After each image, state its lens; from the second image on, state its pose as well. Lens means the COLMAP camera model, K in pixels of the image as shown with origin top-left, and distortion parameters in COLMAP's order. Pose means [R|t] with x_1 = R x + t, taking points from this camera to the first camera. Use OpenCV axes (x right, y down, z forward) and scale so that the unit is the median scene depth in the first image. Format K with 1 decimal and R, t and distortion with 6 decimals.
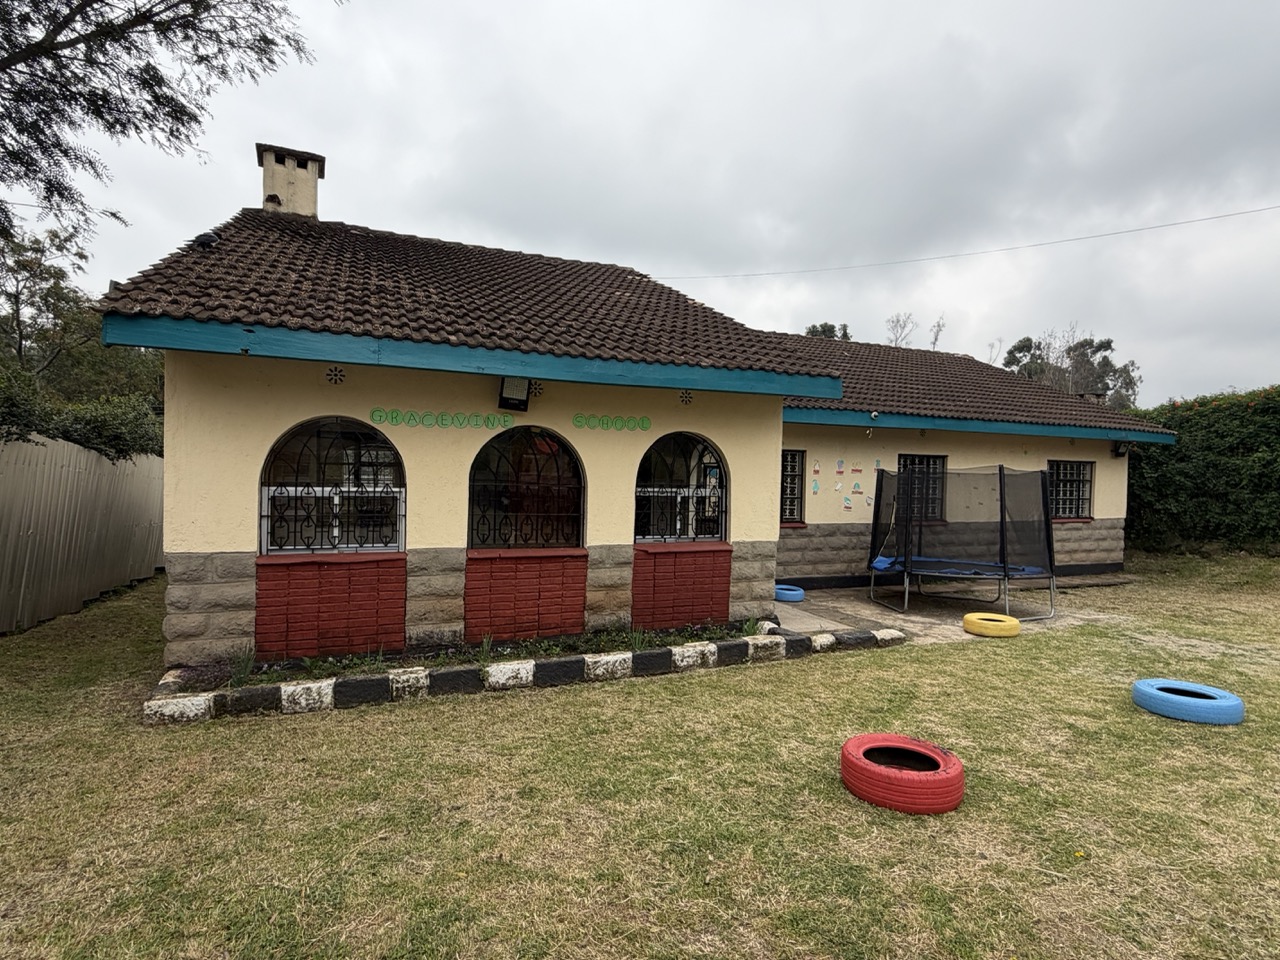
lens RADIAL K [[636.2, 0, 641.0], [0, 636.2, 485.8], [0, 0, 1]] dist [0.000163, 0.000117]
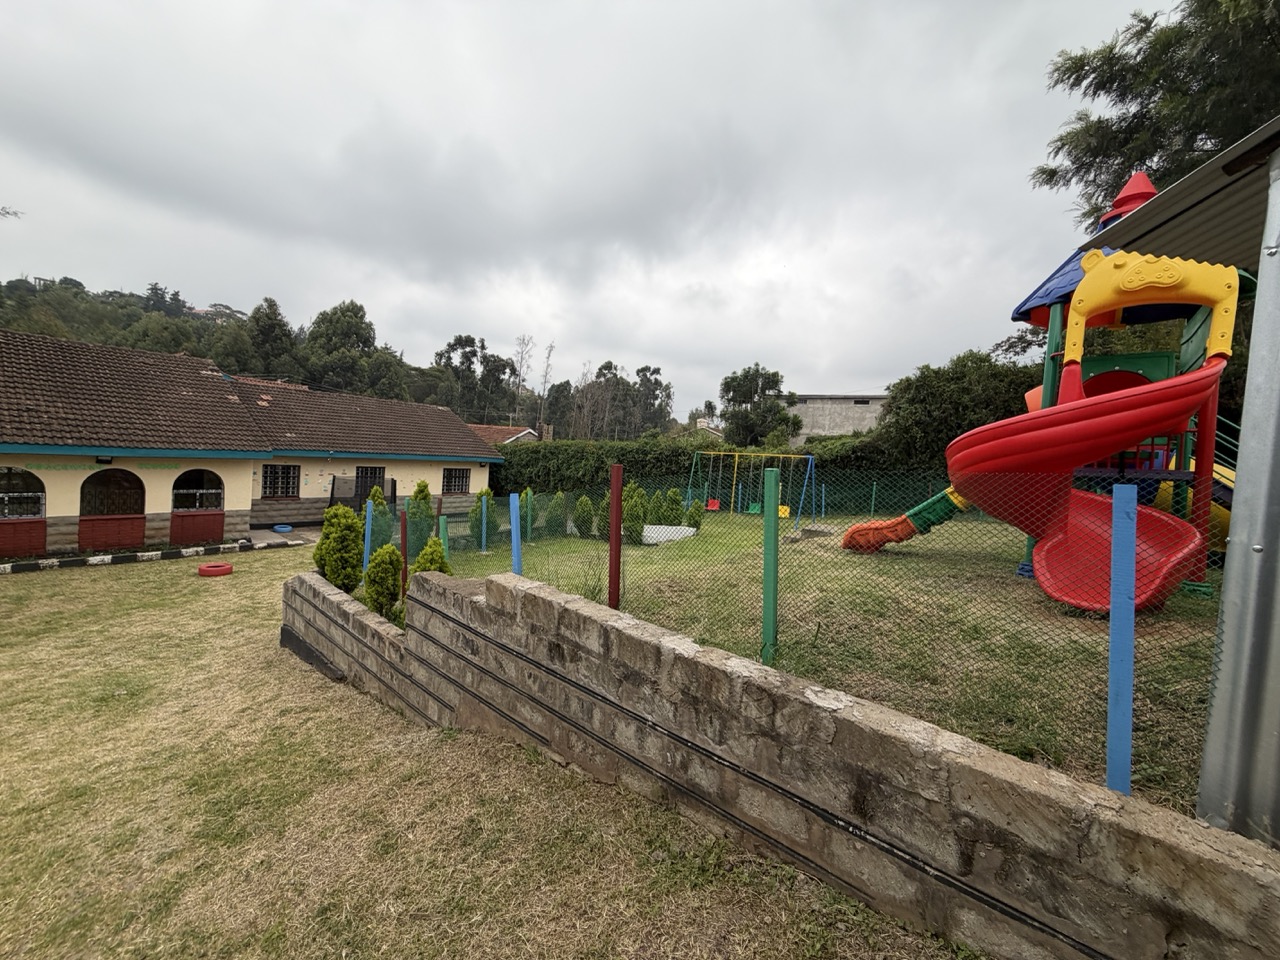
lens RADIAL K [[510.3, 0, 638.2], [0, 510.3, 478.5], [0, 0, 1]] dist [-0.001071, 0.000738]
pose [[0.867145, 0.019684, 0.497667, 0.603926], [-0.056170, 0.996709, 0.058450, -0.275593], [-0.494879, -0.078639, 0.865396, -1.744094]]
